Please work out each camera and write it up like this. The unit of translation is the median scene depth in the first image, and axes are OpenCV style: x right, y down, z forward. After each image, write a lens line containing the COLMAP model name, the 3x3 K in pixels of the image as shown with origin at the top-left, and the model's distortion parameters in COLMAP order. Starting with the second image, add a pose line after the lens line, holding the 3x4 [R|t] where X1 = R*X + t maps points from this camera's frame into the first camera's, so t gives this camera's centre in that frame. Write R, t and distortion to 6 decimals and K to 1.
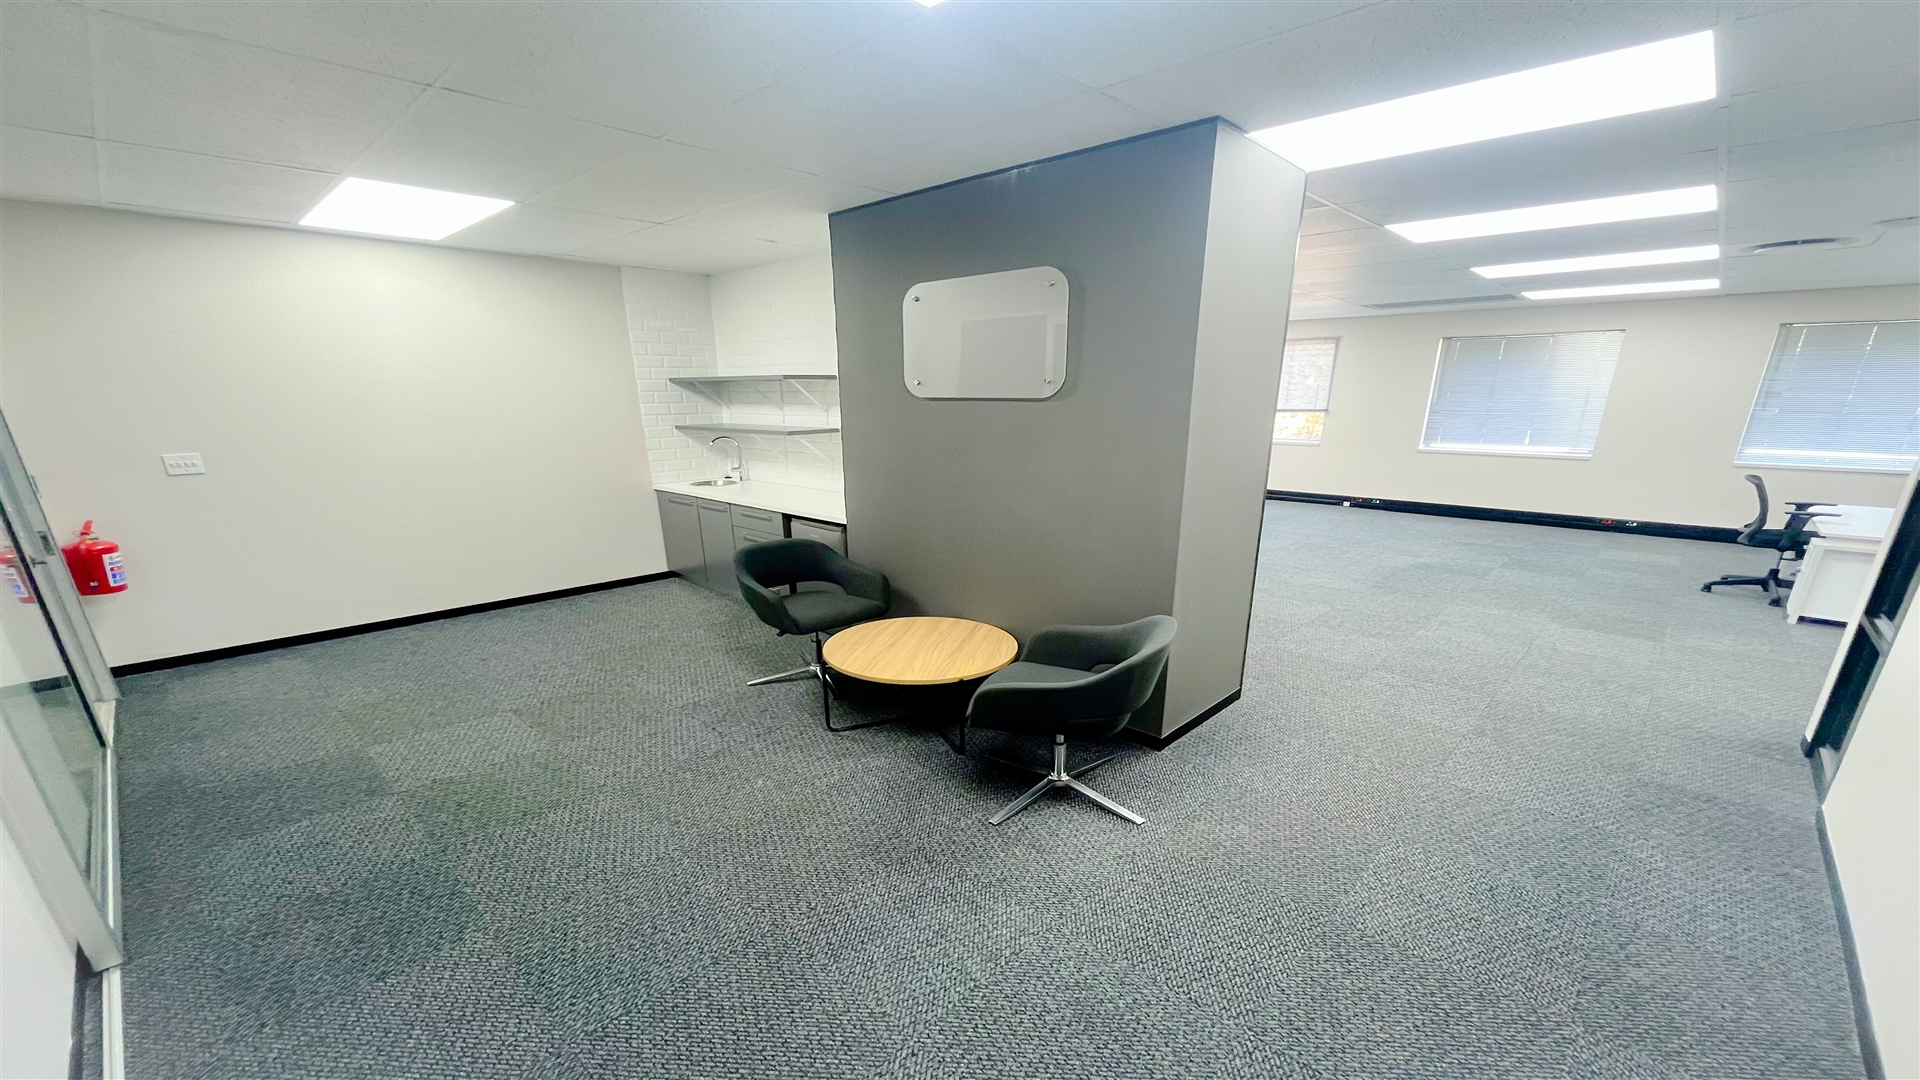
lens RADIAL K [[799.2, 0, 973.6], [0, 799.2, 540.8], [0, 0, 1]] dist [-0.000422, -0.000038]
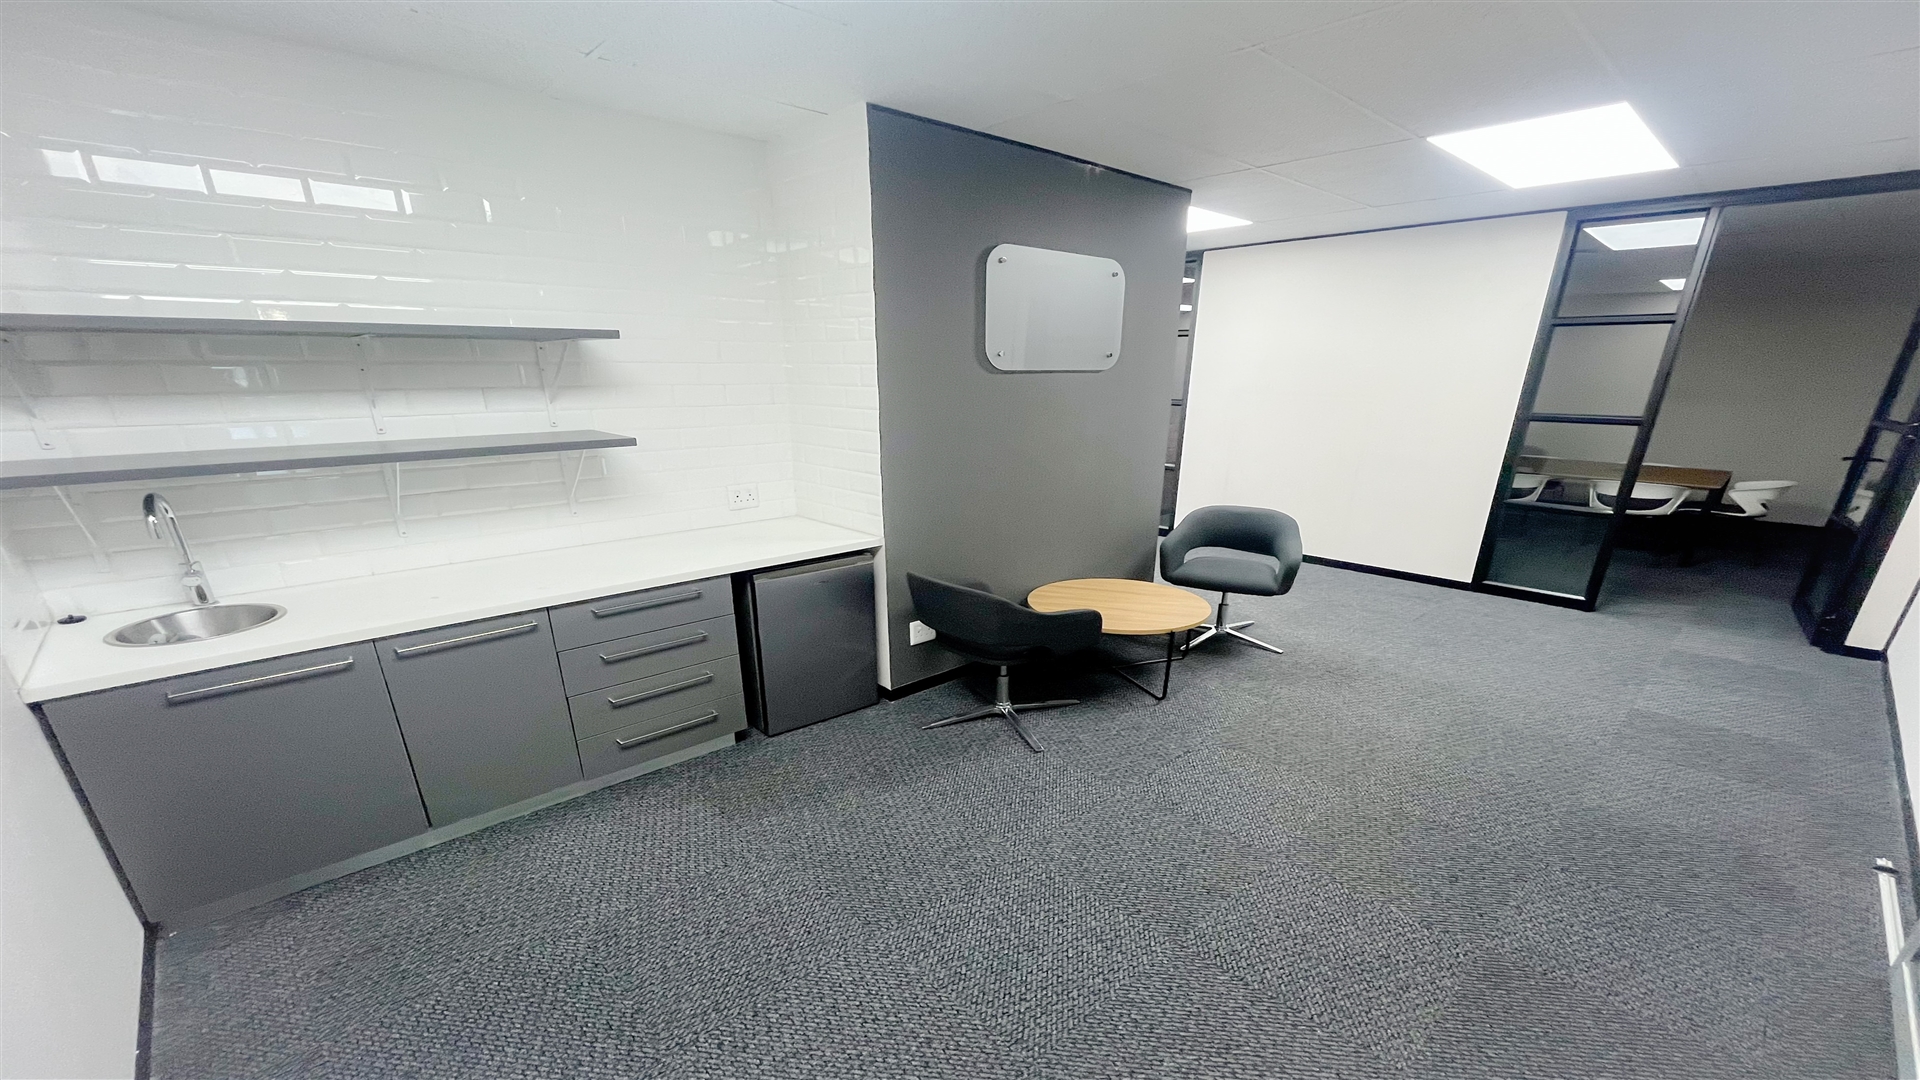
lens RADIAL K [[799.2, 0, 973.6], [0, 799.2, 540.8], [0, 0, 1]] dist [-0.000422, -0.000038]
pose [[0.058052, -0.218447, 0.974121, -0.927999], [0.180659, 0.961955, 0.204952, -0.170175], [-0.981831, 0.164086, 0.095308, 0.902441]]
